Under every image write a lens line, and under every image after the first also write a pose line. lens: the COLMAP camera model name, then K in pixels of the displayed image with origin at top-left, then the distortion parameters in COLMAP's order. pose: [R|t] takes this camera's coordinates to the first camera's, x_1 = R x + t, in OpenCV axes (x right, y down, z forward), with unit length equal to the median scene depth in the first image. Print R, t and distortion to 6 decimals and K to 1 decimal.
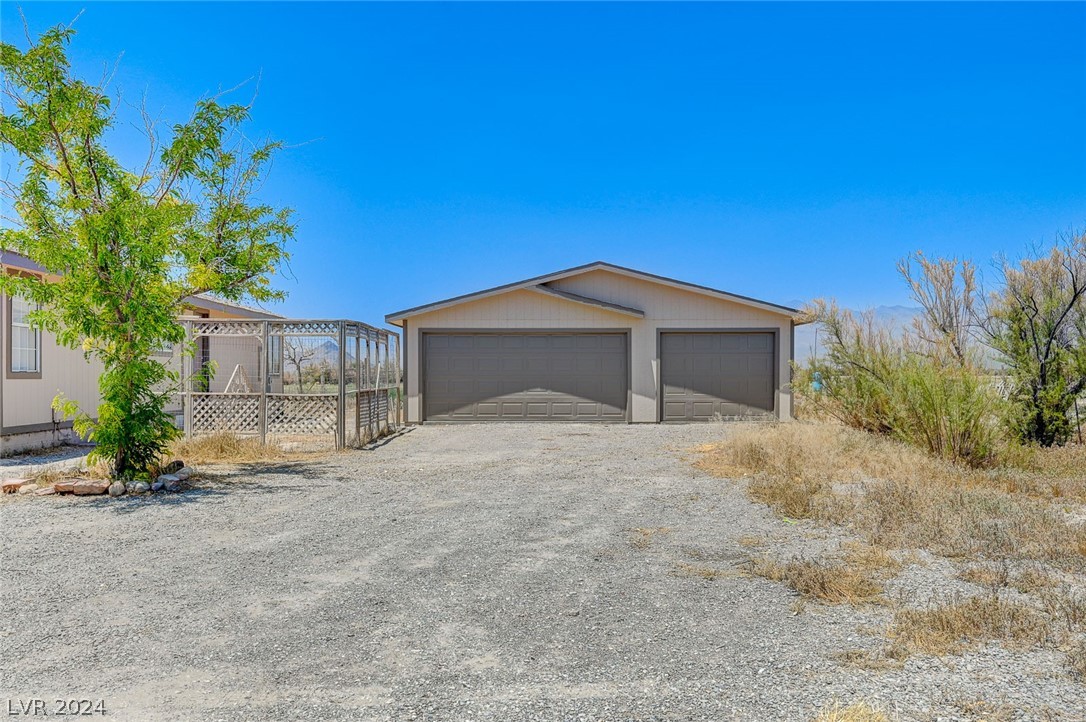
lens RADIAL K [[921.3, 0, 543.6], [0, 921.3, 361.9], [0, 0, 1]] dist [-0.020065, 0.002046]
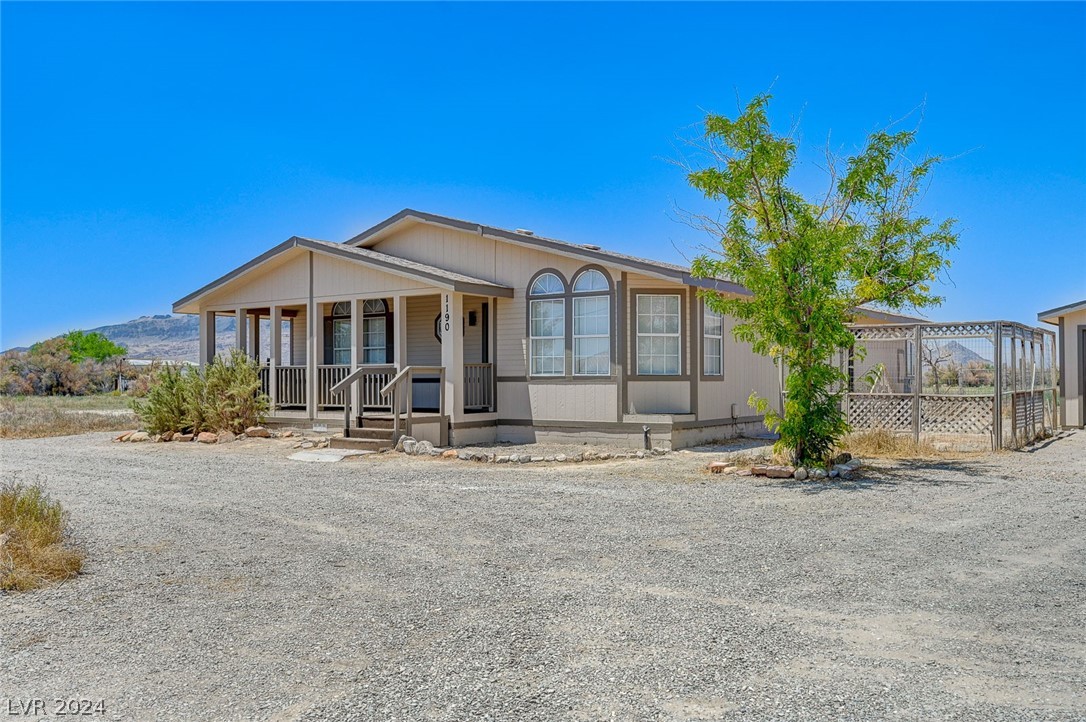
lens RADIAL K [[921.3, 0, 540.6], [0, 921.3, 370.1], [0, 0, 1]] dist [-0.020065, 0.002046]
pose [[0.795841, -0.011176, -0.605402, -0.015866], [0.014797, 0.999890, 0.000993, -0.000486], [0.605324, -0.009748, 0.795919, -0.133098]]
